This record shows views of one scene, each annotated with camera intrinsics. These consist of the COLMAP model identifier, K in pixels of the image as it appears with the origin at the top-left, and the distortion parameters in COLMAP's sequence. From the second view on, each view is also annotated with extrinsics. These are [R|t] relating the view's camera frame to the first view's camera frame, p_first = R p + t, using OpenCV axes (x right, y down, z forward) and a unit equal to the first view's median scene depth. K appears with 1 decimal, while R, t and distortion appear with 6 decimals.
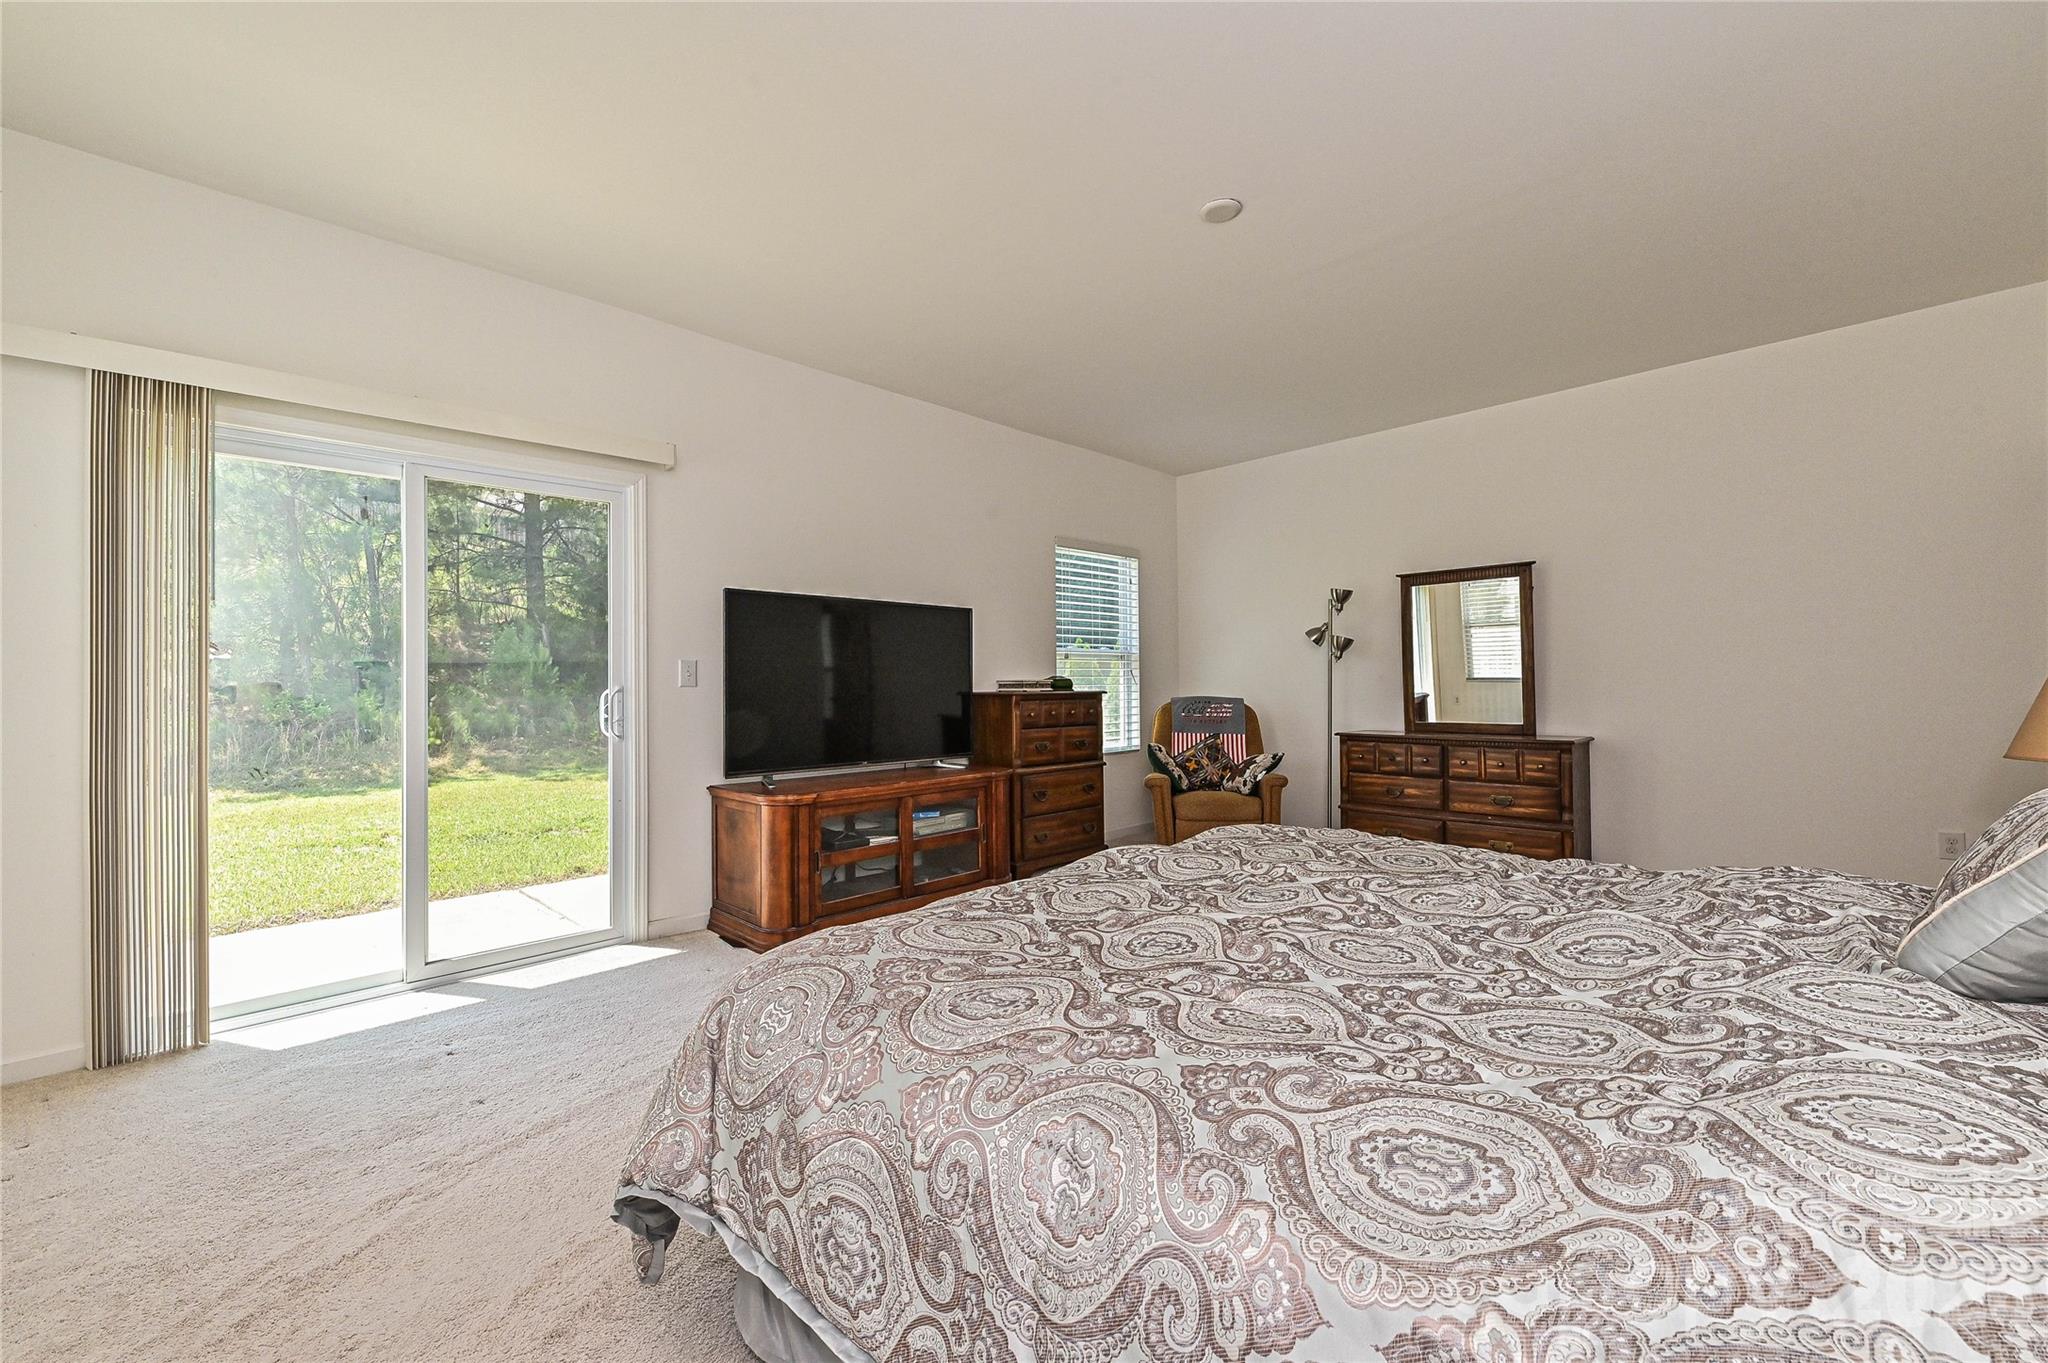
lens RADIAL K [[819.6, 0, 1020.3], [0, 819.6, 675.2], [0, 0, 1]] dist [0.002577, -0.000586]
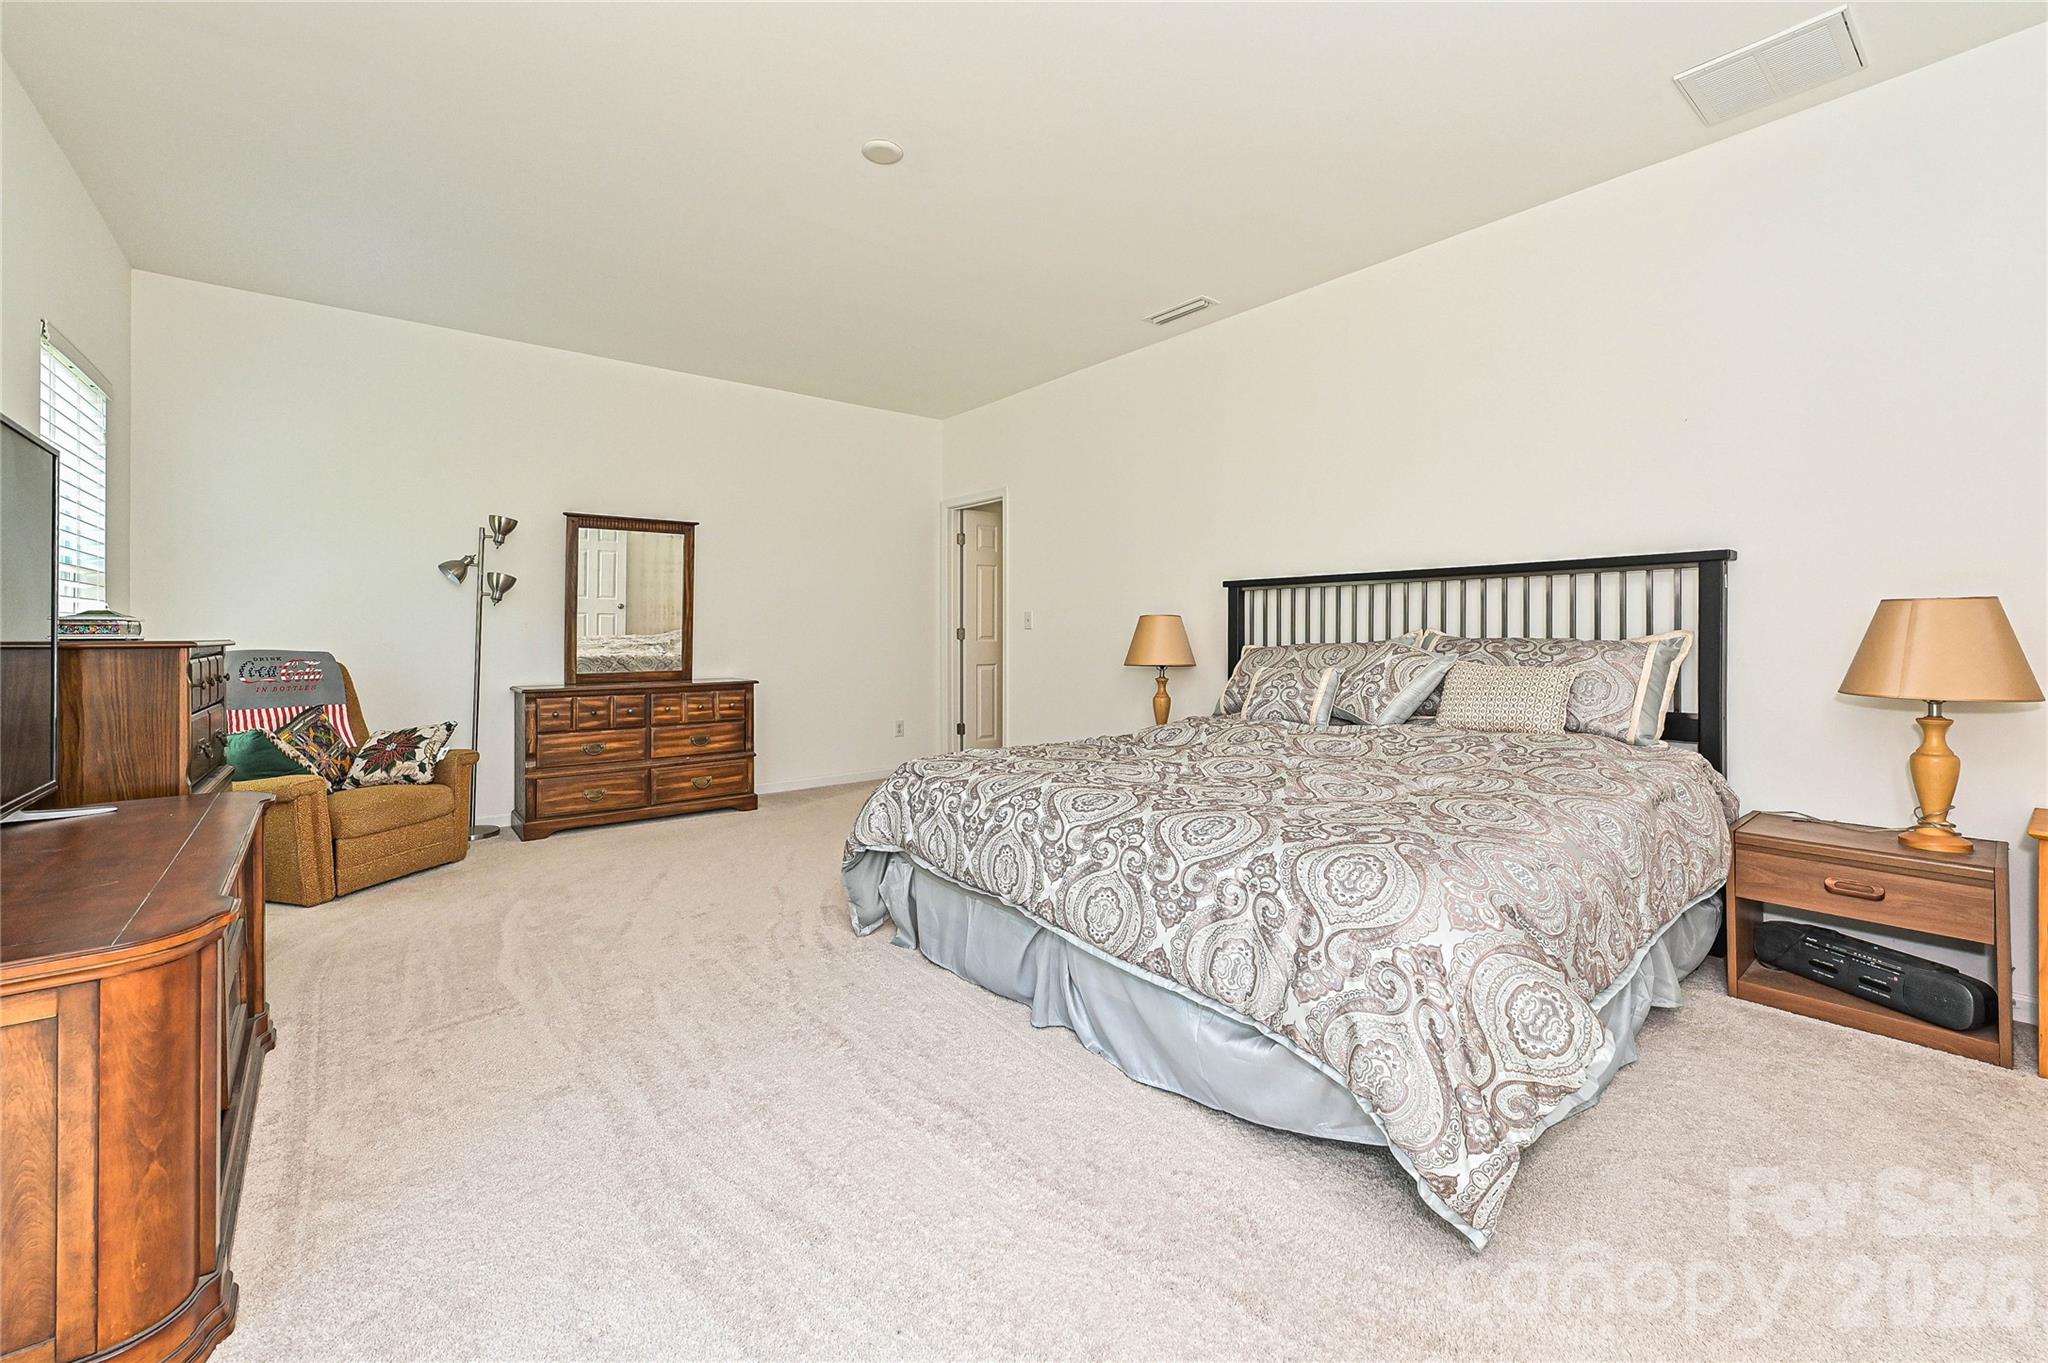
lens RADIAL K [[819.6, 0, 1041.1], [0, 819.6, 619.6], [0, 0, 1]] dist [0.002577, -0.000586]
pose [[0.099496, 0.024791, 0.994729, -0.394913], [-0.010441, 0.999661, -0.023870, 0.013004], [-0.994983, -0.008011, 0.099721, 0.389224]]
